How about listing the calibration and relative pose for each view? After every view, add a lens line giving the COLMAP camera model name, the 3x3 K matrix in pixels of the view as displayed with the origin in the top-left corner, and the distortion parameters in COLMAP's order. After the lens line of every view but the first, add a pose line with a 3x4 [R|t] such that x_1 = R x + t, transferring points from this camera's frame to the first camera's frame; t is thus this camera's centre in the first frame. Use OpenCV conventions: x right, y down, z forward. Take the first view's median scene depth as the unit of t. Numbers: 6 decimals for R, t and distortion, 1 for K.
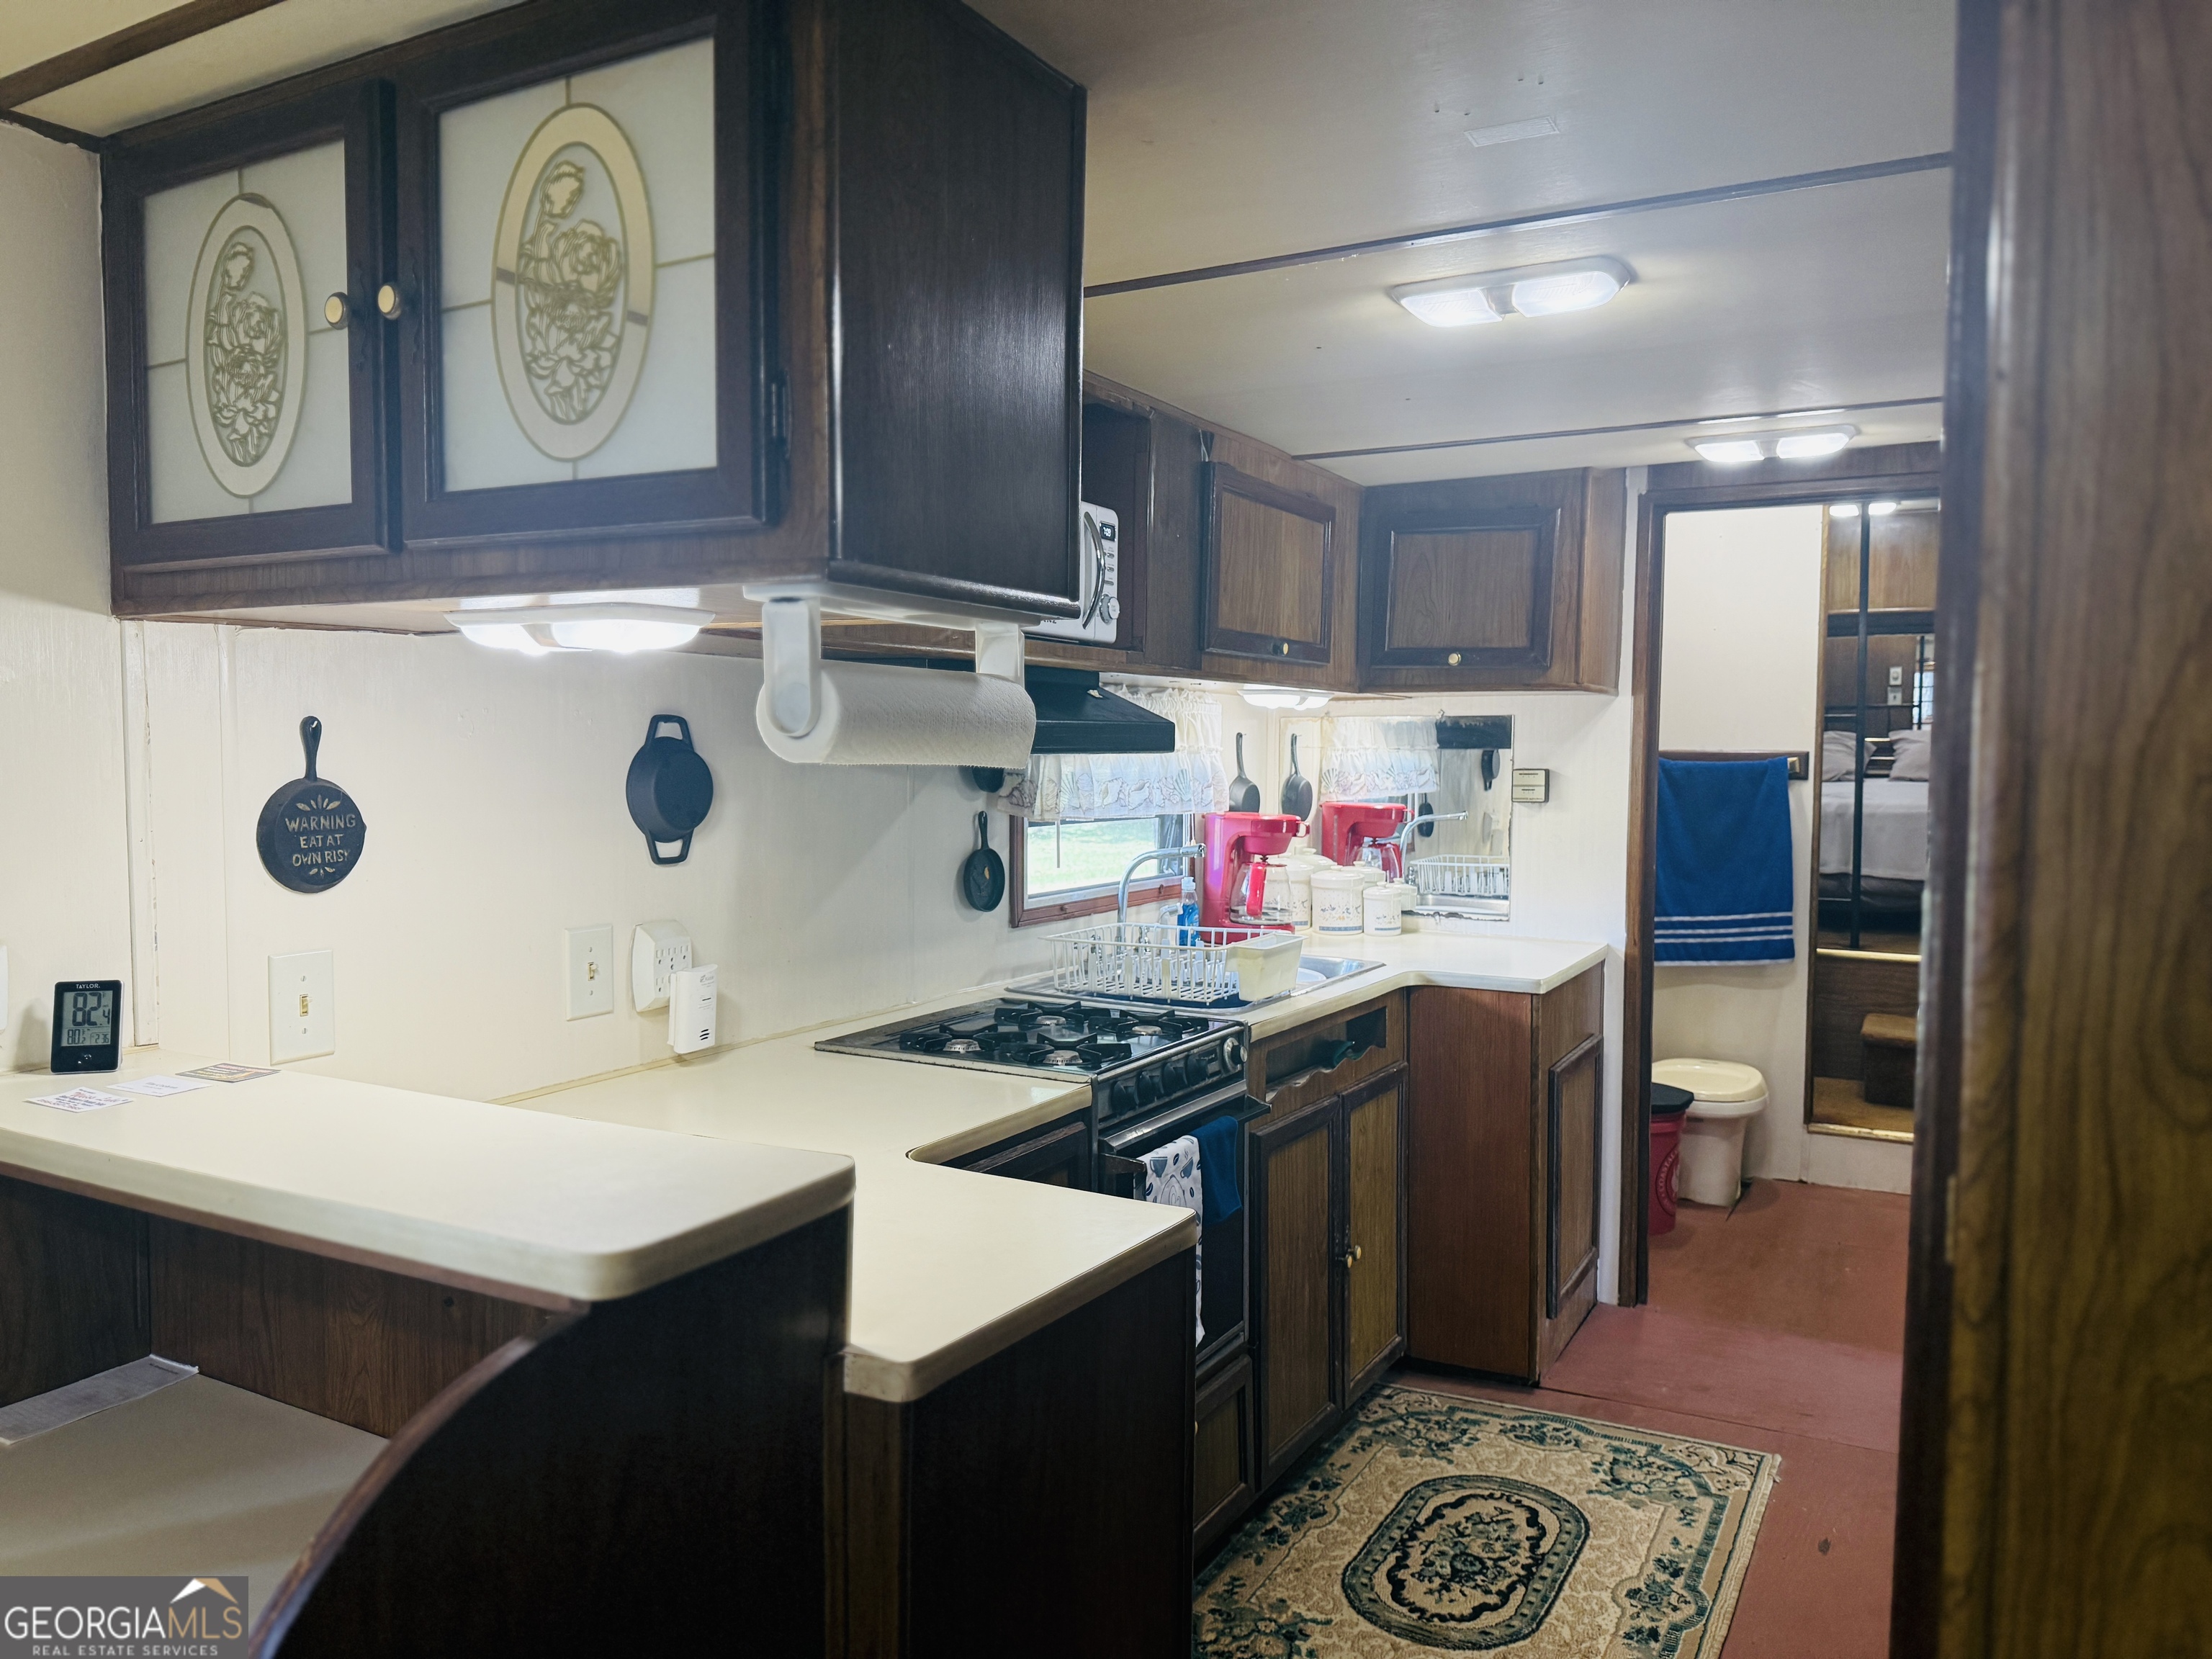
lens RADIAL K [[1532.0, 0, 1116.9], [0, 1532.0, 845.1], [0, 0, 1]] dist [0.108429, -0.165343]
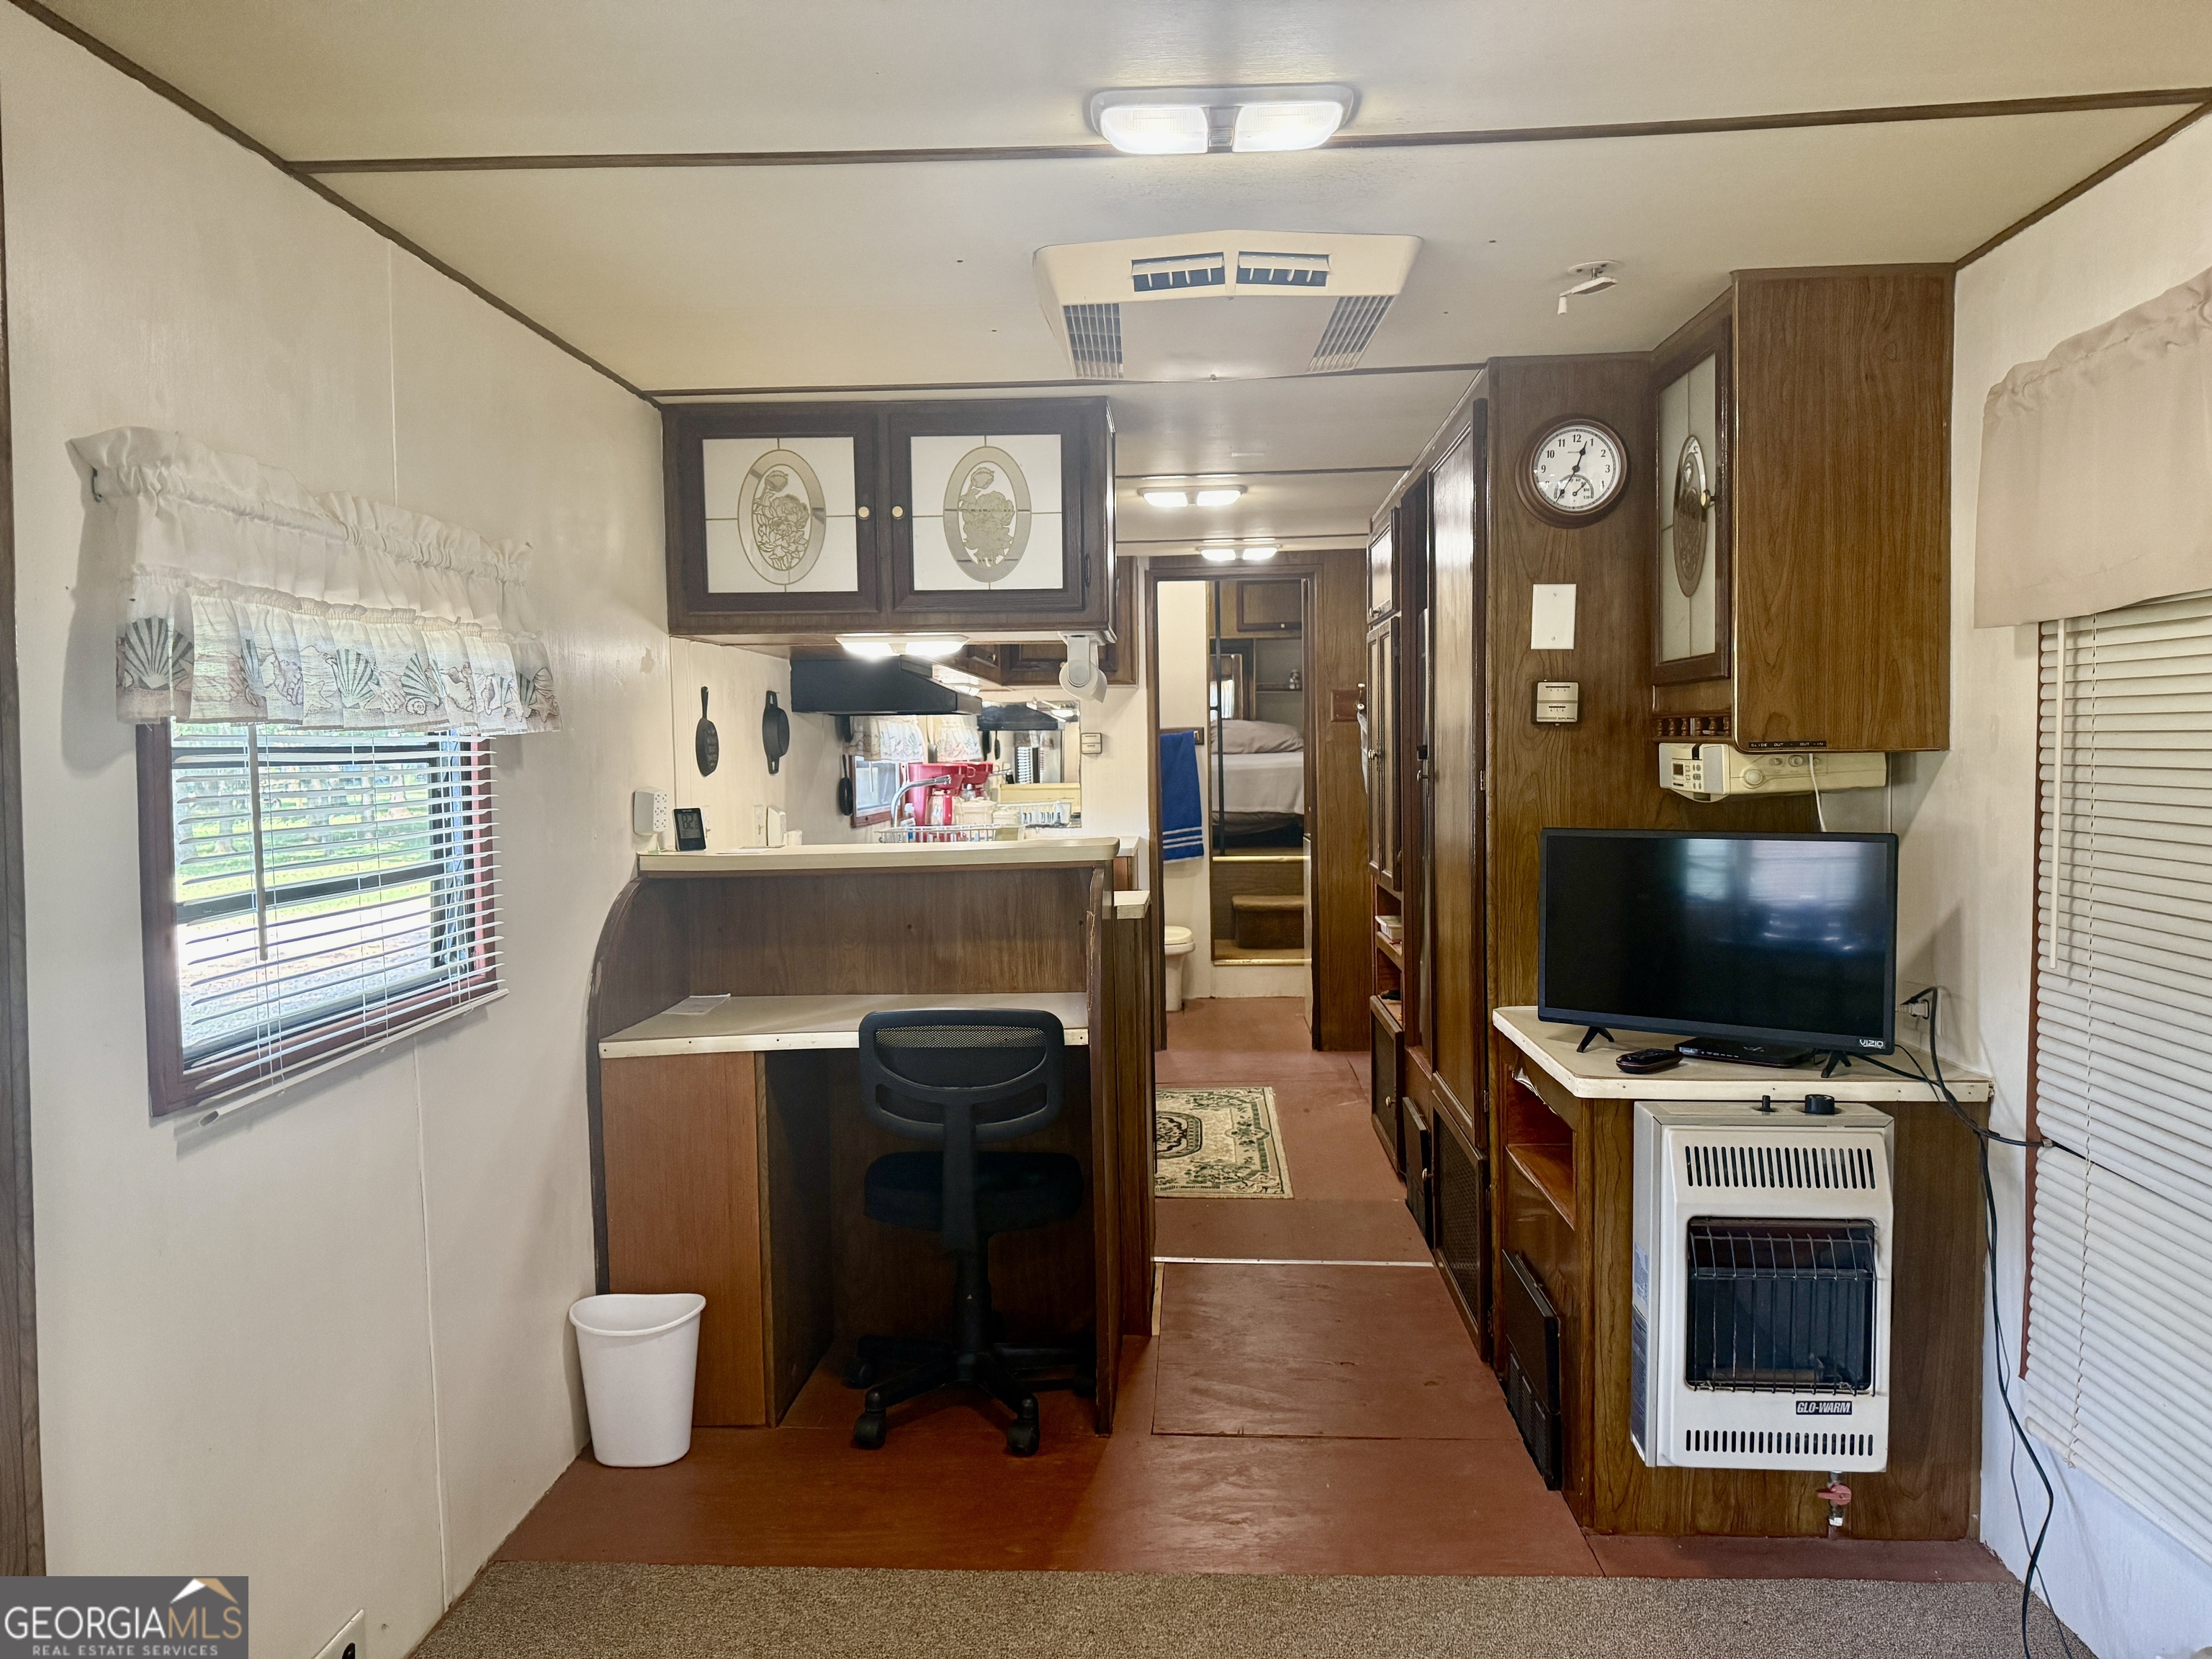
lens RADIAL K [[1532.0, 0, 1116.9], [0, 1532.0, 845.1], [0, 0, 1]] dist [0.108429, -0.165343]
pose [[0.892161, -0.046220, 0.449347, -0.567671], [0.050031, 0.998742, 0.003396, 0.083156], [-0.448938, 0.019452, 0.893351, -0.591412]]
